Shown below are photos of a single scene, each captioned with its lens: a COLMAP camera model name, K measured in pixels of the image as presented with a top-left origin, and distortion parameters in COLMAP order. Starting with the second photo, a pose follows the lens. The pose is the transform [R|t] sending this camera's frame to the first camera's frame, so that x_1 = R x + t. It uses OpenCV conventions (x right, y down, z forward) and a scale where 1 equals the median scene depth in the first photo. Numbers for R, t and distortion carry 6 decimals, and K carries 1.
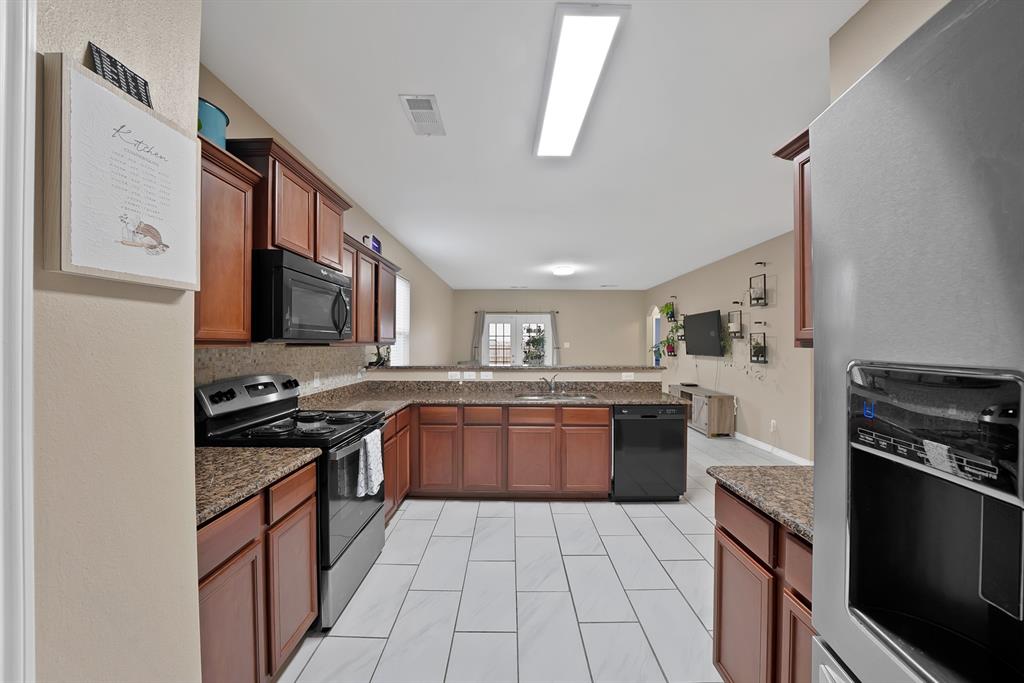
lens RADIAL K [[372.8, 0, 510.3], [0, 372.8, 341.3], [0, 0, 1]] dist [-0.018565, 0.000968]
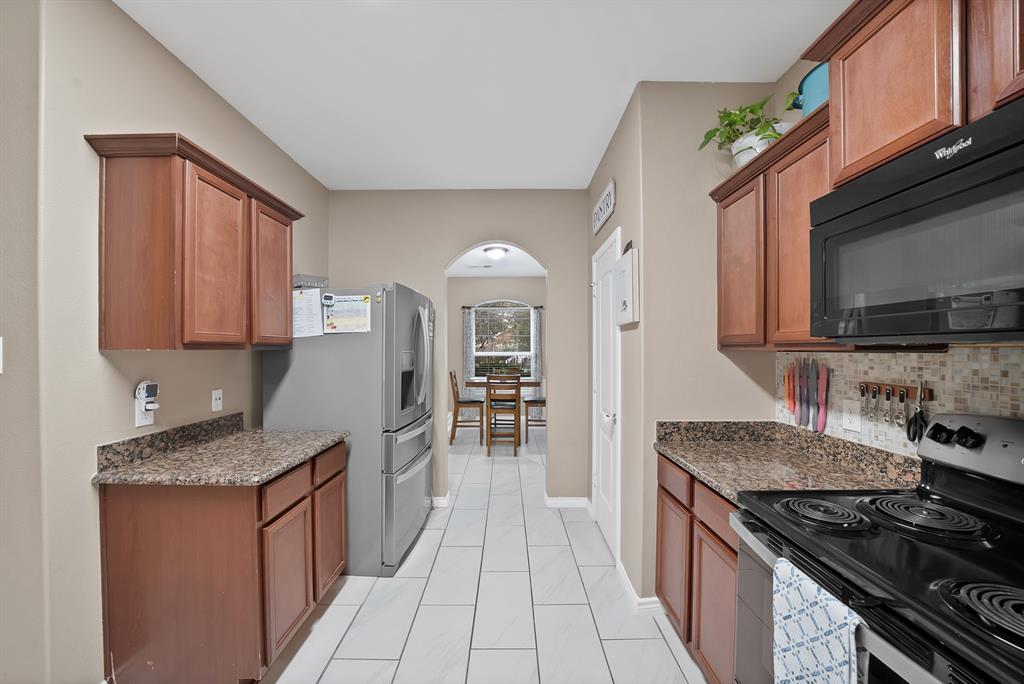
lens RADIAL K [[372.8, 0, 501.2], [0, 372.8, 355.0], [0, 0, 1]] dist [-0.018565, 0.000968]
pose [[-0.999796, -0.000638, 0.020198, -0.039991], [-0.000395, 0.999927, 0.012047, 0.006701], [-0.020205, 0.012037, -0.999723, 0.745020]]
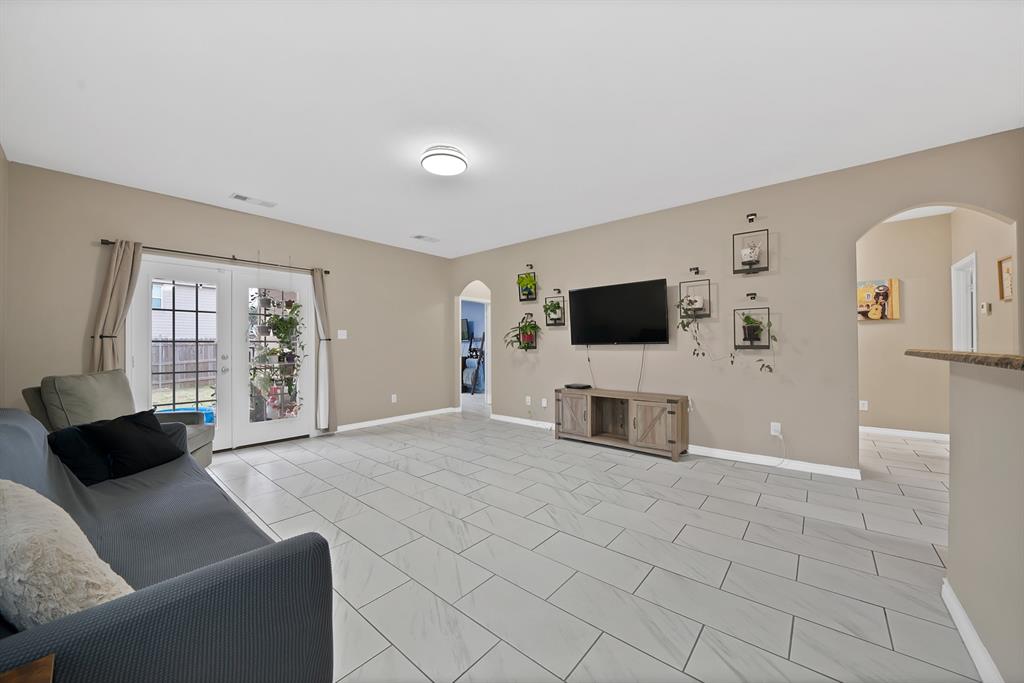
lens RADIAL K [[372.8, 0, 503.4], [0, 372.8, 338.3], [0, 0, 1]] dist [-0.018565, 0.000968]
pose [[0.639179, 0.007780, 0.769019, -0.291766], [0.003452, 0.999910, -0.012985, 0.057825], [-0.769050, 0.010954, 0.639094, 1.168873]]
